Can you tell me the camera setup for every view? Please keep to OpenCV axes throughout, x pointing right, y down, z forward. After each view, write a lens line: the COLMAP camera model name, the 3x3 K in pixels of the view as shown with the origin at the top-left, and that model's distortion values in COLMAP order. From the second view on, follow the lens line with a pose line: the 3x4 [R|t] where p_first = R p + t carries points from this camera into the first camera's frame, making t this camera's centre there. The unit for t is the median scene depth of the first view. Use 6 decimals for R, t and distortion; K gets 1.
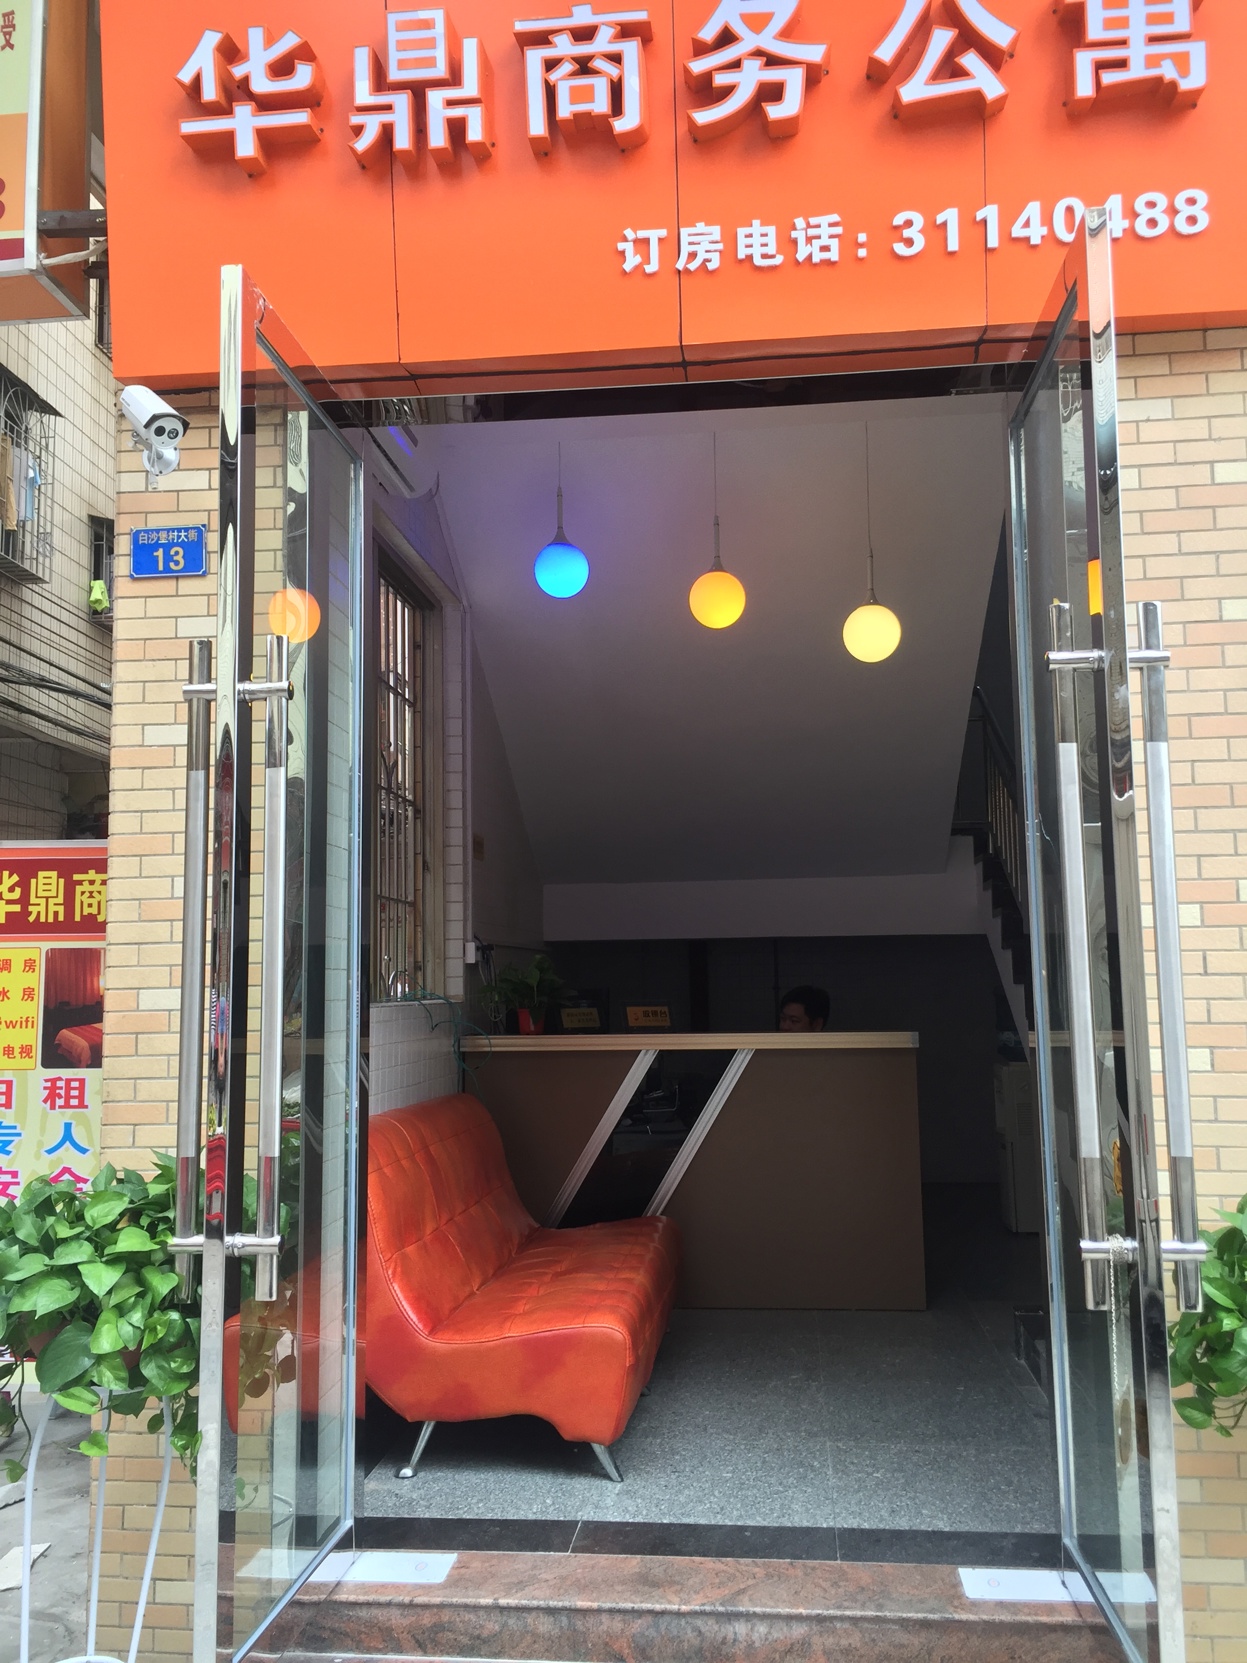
lens RADIAL K [[1403.9, 0, 623.5], [0, 1403.9, 831.5], [0, 0, 1]] dist [0.004145, 0.000500]
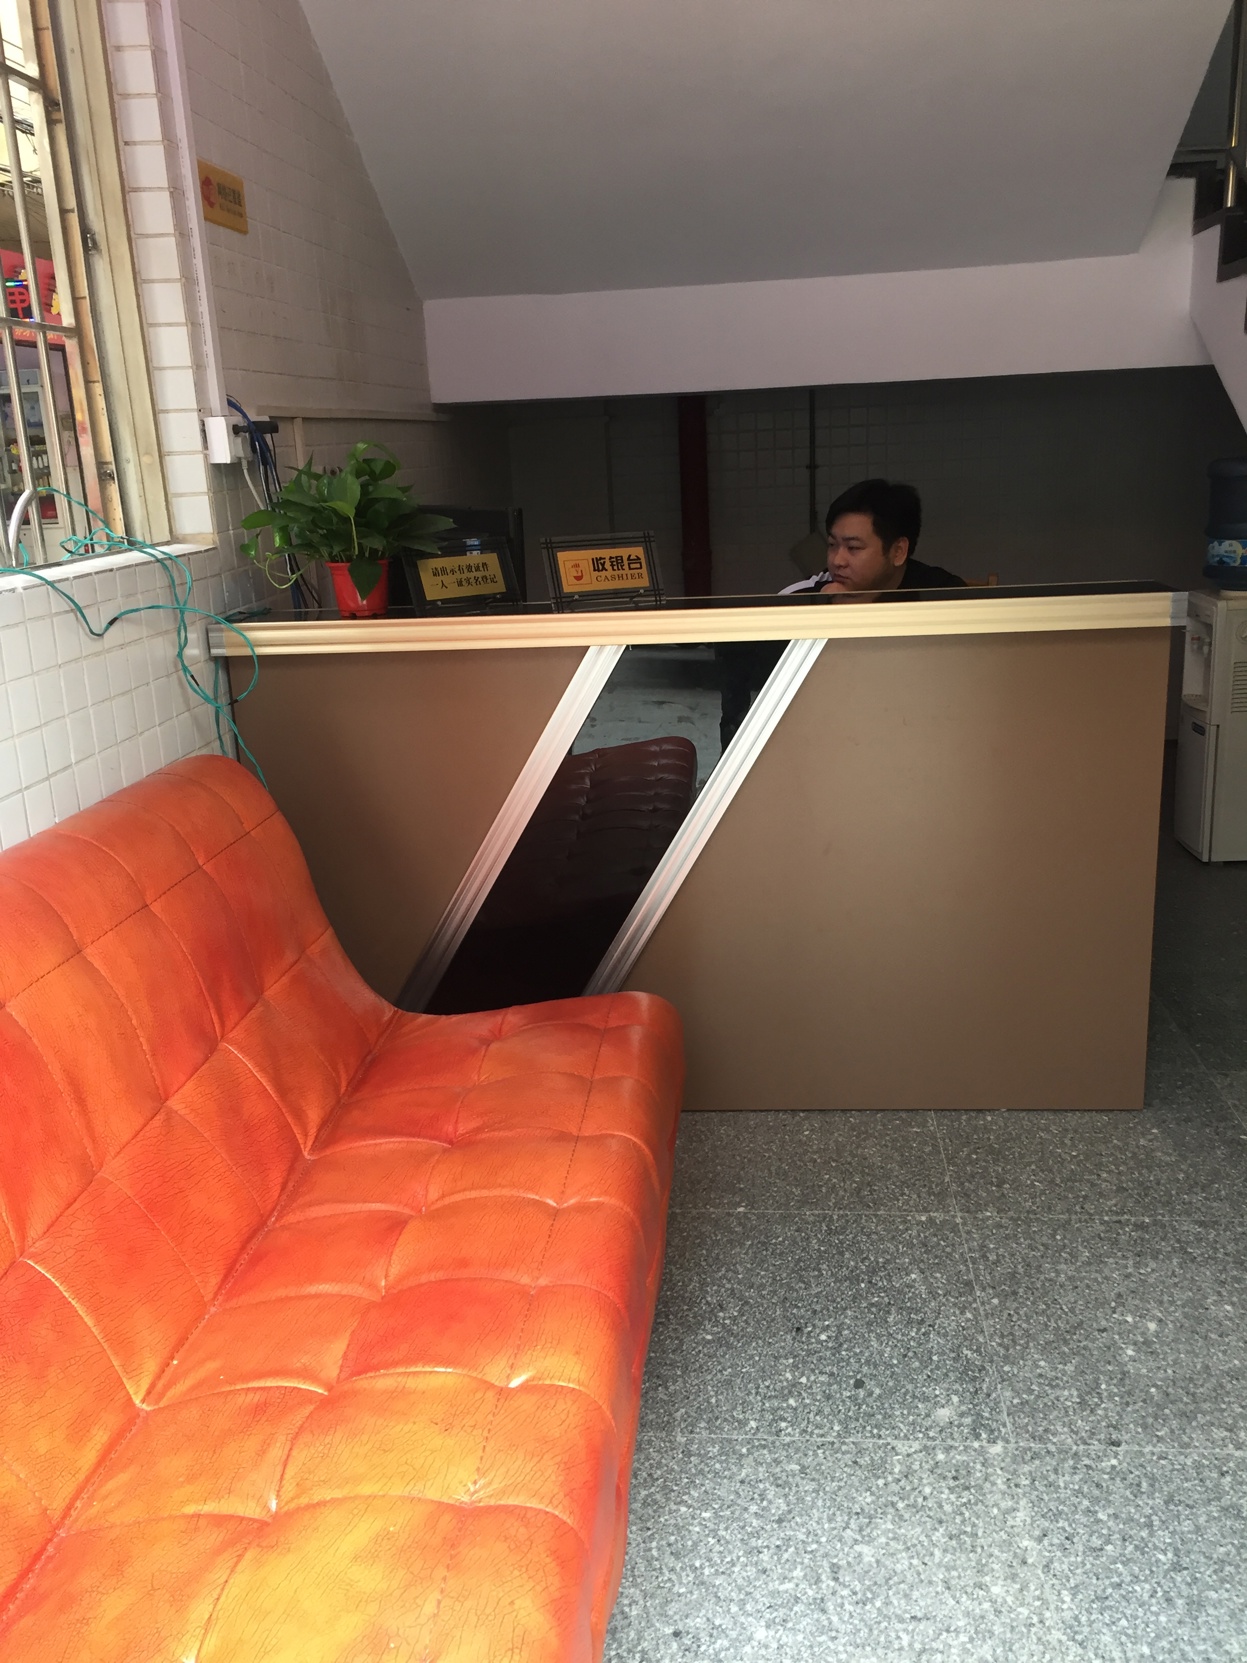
lens RADIAL K [[1415.1, 0, 651.2], [0, 1415.1, 831.3], [0, 0, 1]] dist [0.107145, -0.142894]
pose [[0.999140, -0.036143, 0.020345, 0.020561], [0.026148, 0.929682, 0.367434, 0.035830], [-0.032195, -0.366586, 0.929827, 0.505141]]
